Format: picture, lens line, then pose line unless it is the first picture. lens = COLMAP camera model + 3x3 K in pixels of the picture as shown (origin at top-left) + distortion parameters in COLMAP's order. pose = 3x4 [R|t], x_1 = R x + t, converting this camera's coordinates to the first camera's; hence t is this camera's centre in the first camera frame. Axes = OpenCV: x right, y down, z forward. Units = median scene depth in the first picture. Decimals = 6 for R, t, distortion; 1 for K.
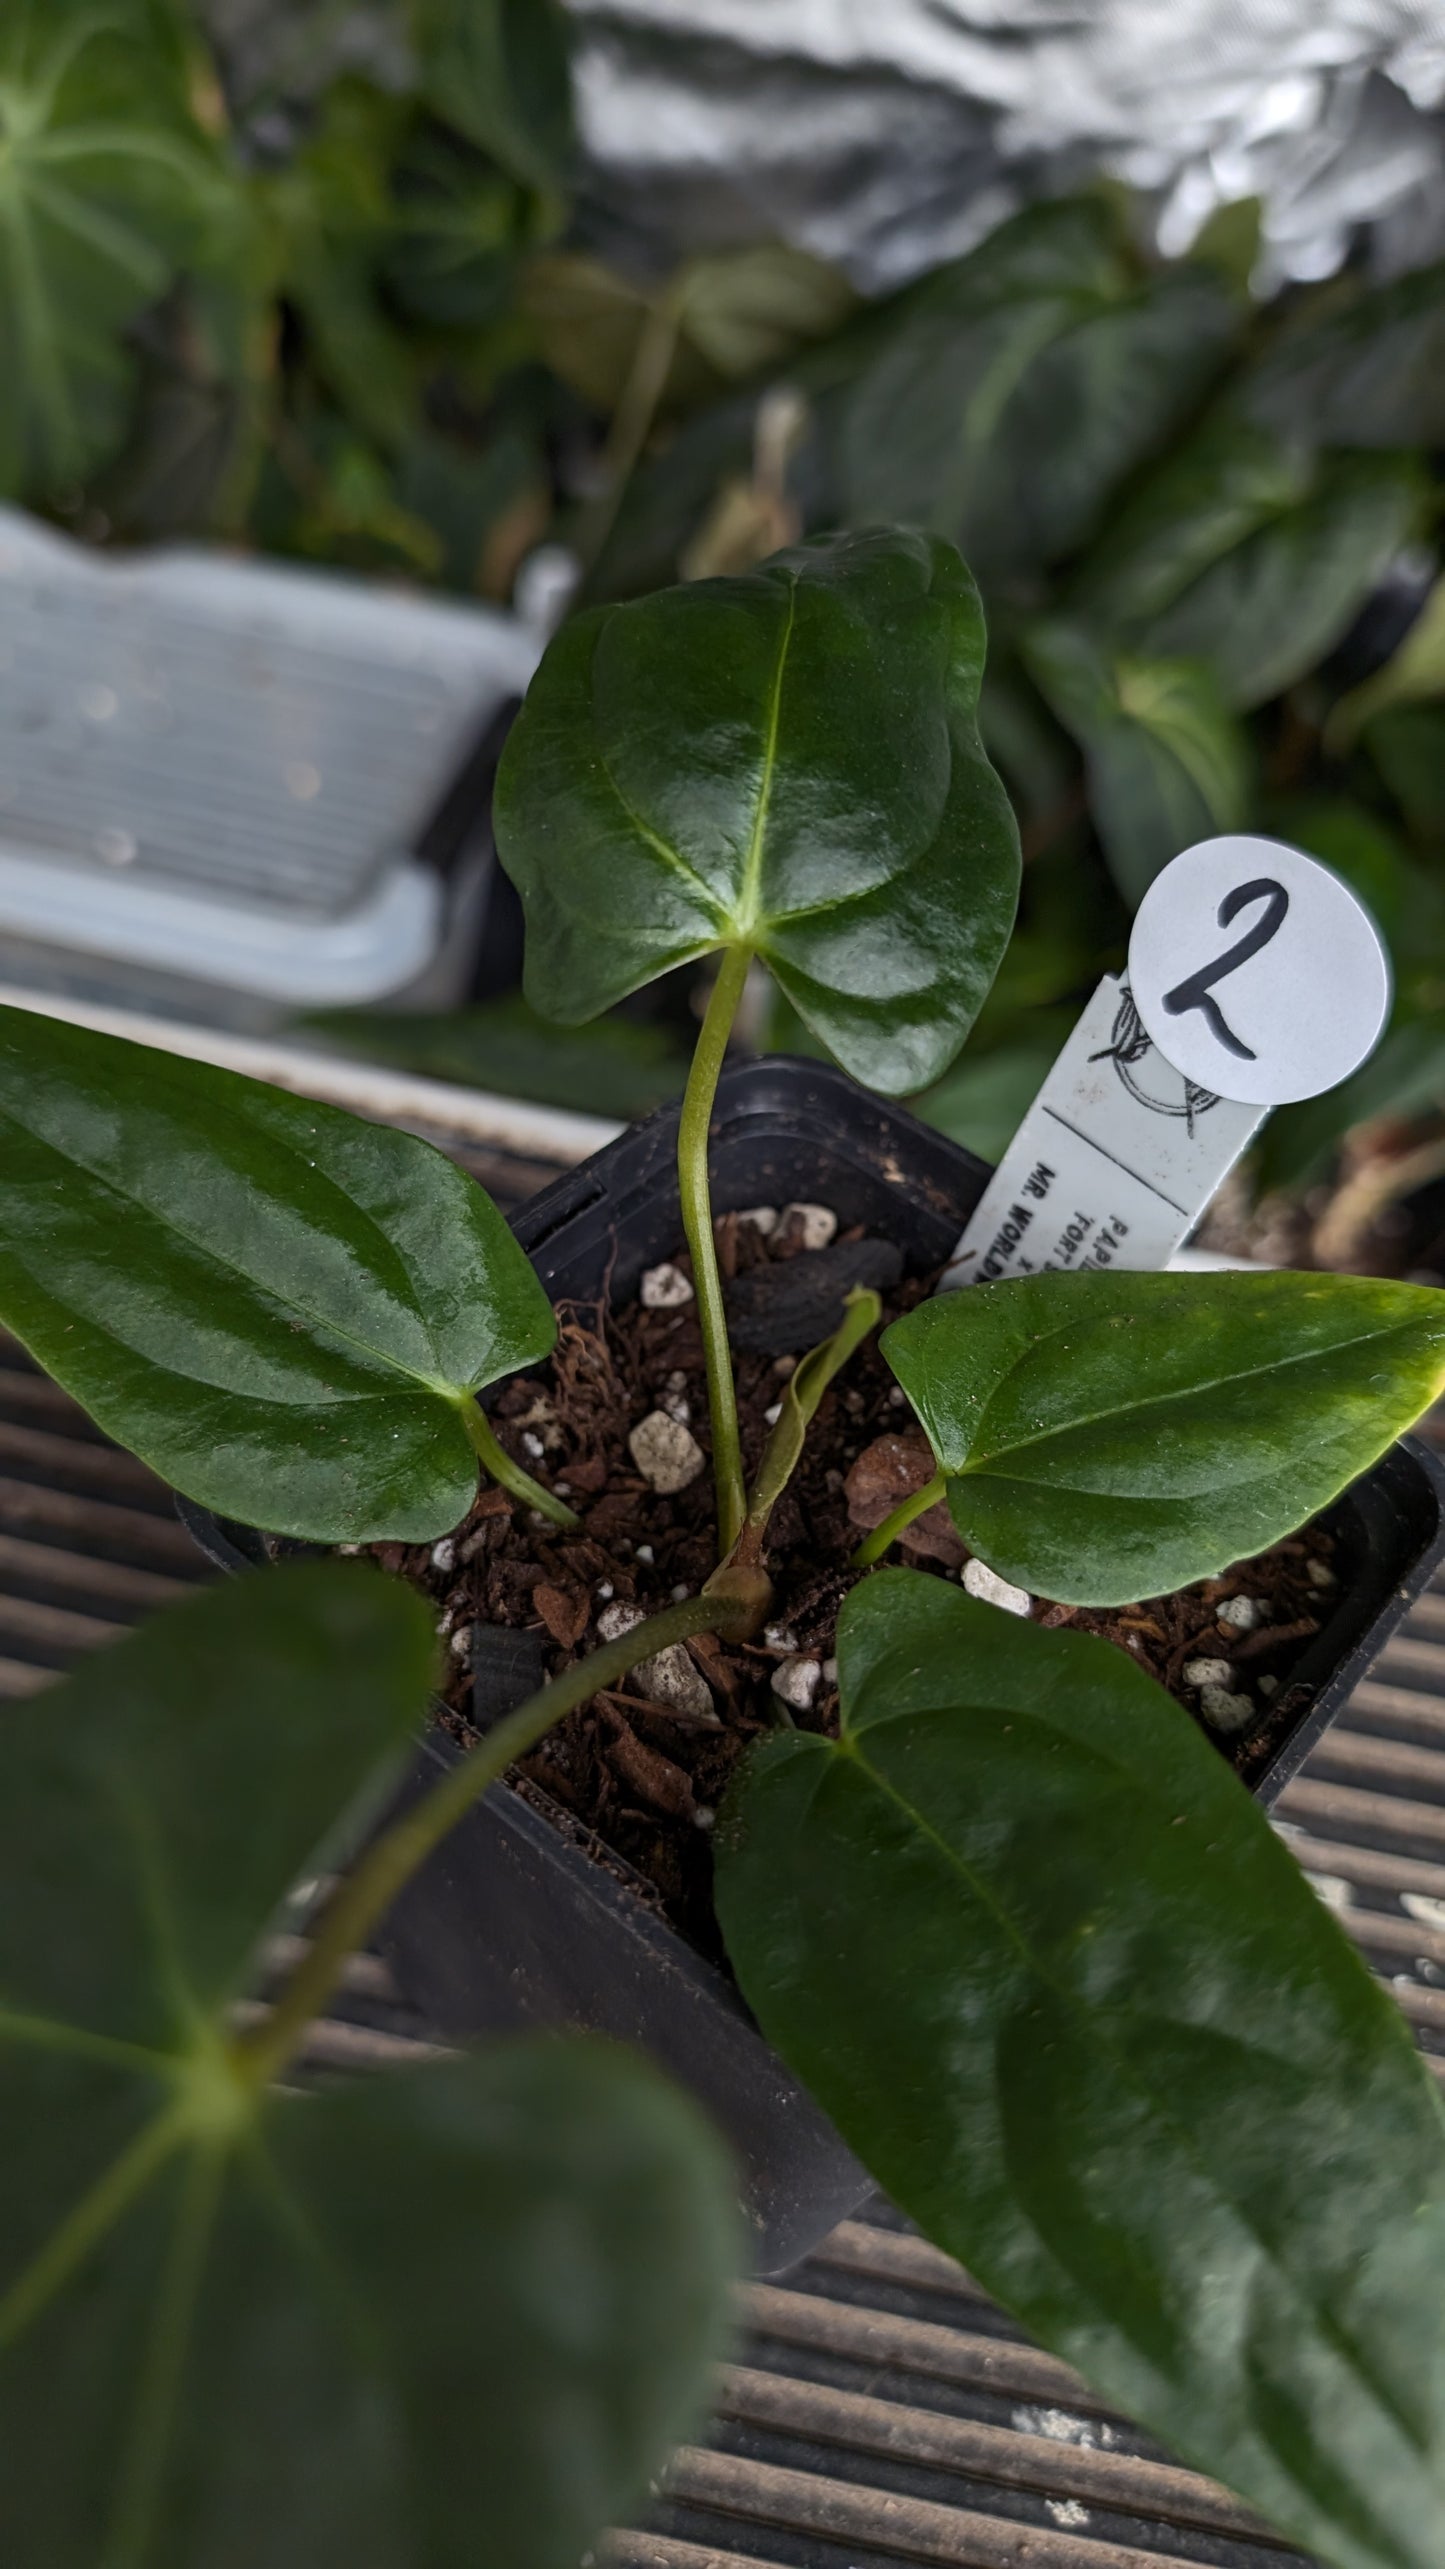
lens RADIAL K [[1959.7, 0, 720.8], [0, 1959.7, 1268.4], [0, 0, 1]] dist [-0.038349, 0.002267]
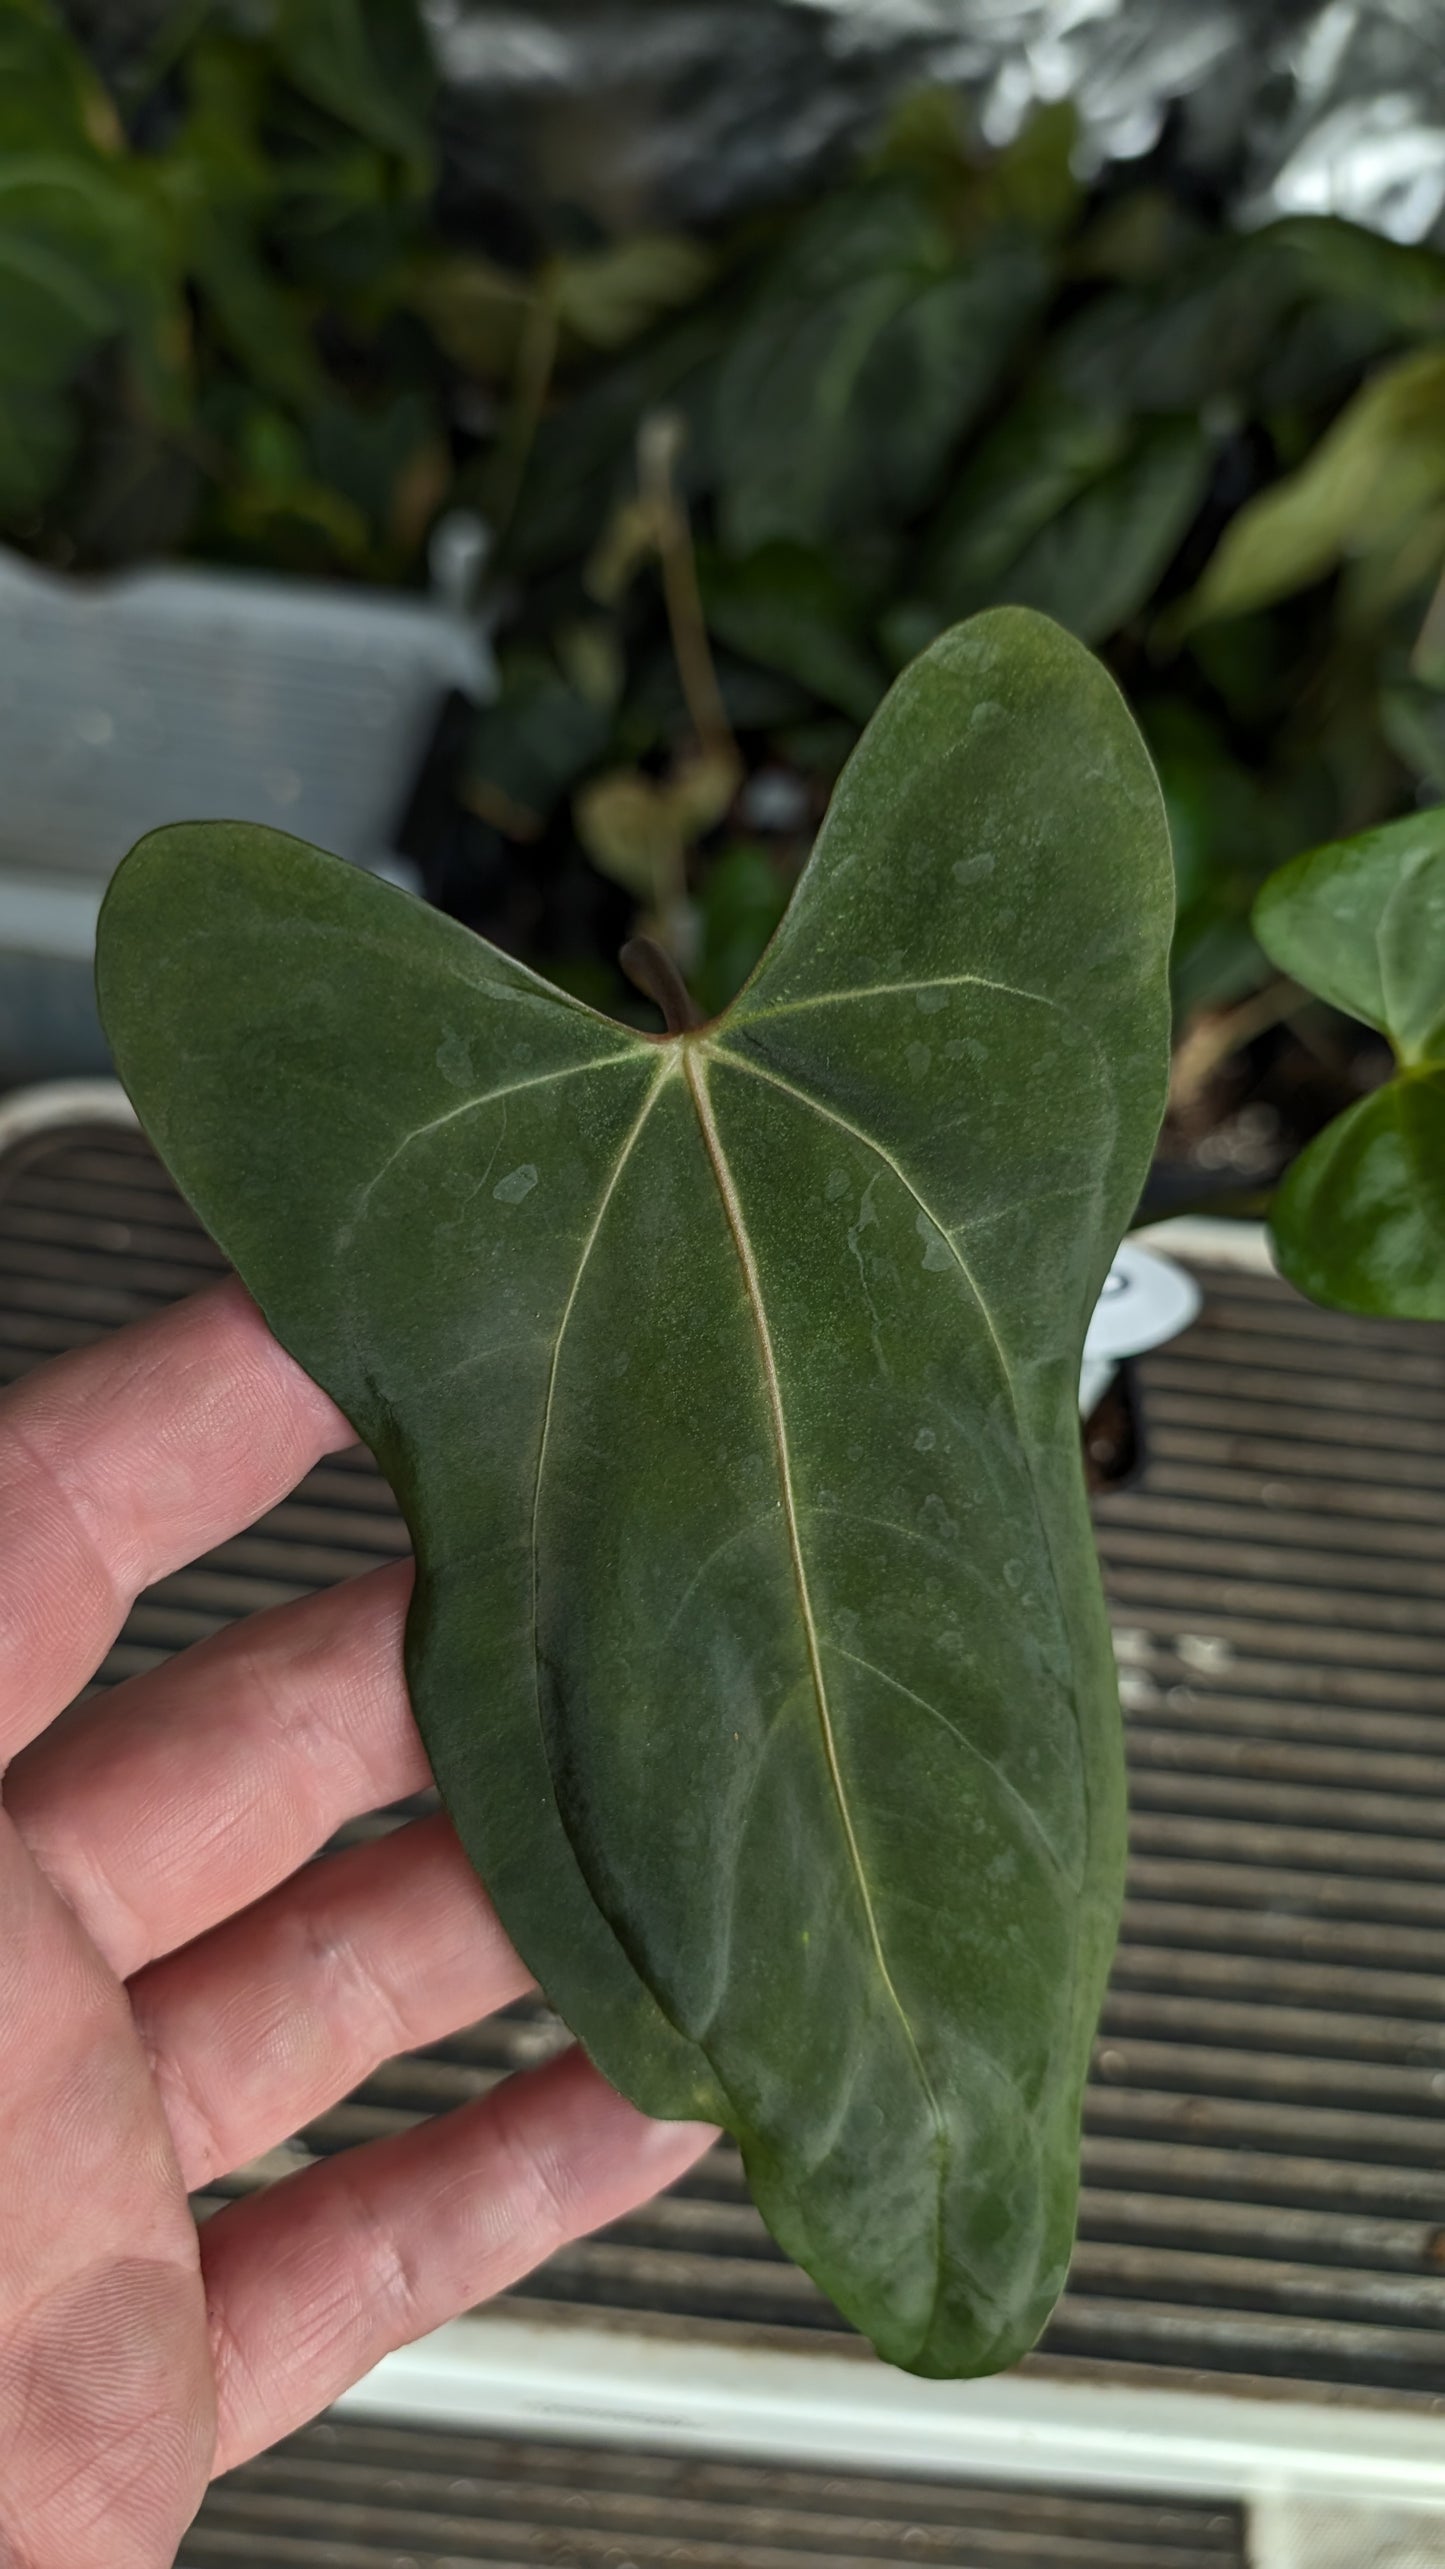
lens RADIAL K [[1959.7, 0, 720.8], [0, 1959.7, 1268.4], [0, 0, 1]] dist [-0.038349, 0.002267]
pose [[0.995162, -0.095243, 0.024115, -0.006676], [0.091924, 0.989258, 0.113657, -0.057628], [-0.034681, -0.110890, 0.993227, -0.161036]]
